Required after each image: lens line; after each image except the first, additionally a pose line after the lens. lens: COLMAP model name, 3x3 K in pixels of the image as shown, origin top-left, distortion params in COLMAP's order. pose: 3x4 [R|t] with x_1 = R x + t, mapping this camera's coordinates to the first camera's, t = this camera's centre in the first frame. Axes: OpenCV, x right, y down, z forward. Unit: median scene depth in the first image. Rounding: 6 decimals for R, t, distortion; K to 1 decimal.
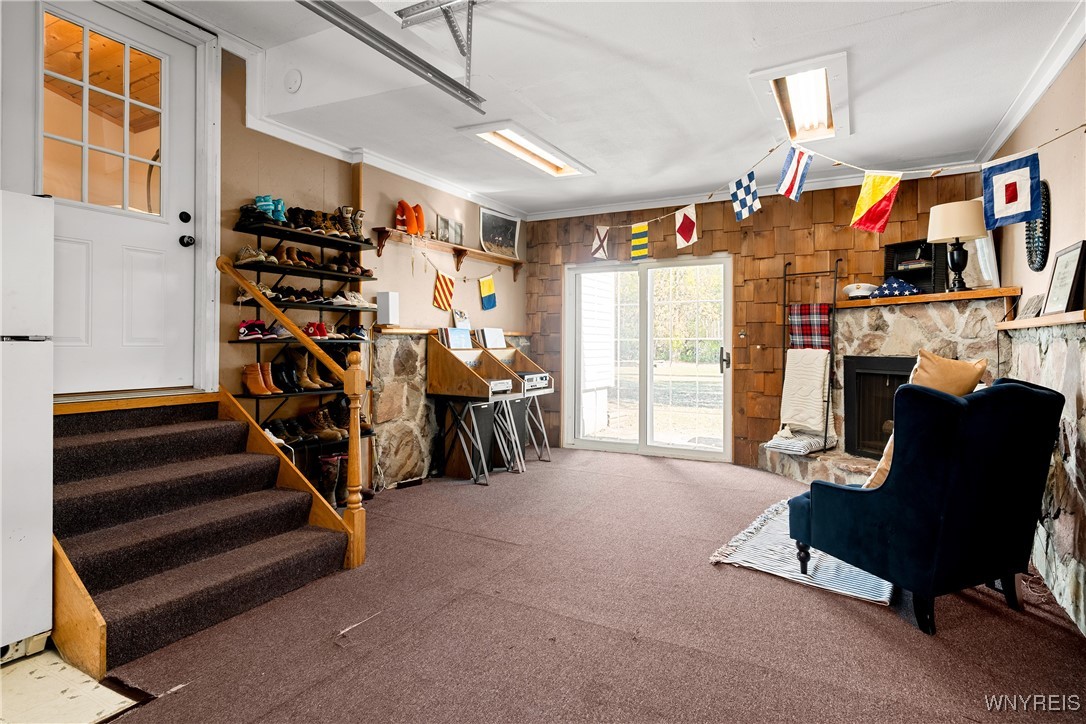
lens RADIAL K [[606.1, 0, 542.2], [0, 606.1, 342.4], [0, 0, 1]] dist [-0.000911, -0.000297]
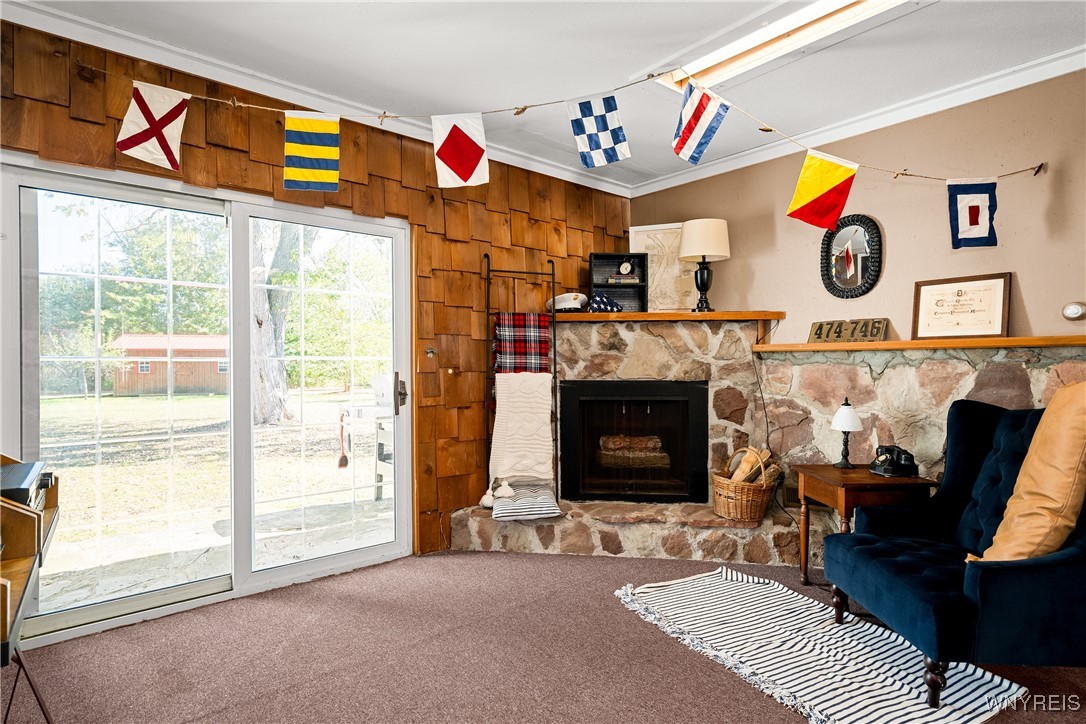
lens RADIAL K [[554.8, 0, 541.4], [0, 554.8, 368.1], [0, 0, 1]] dist [0.000764, 0.000097]
pose [[0.363277, -0.006497, 0.931659, -0.199649], [0.002232, 0.999979, 0.006103, 0.000852], [-0.931679, -0.000137, 0.363284, 0.752474]]
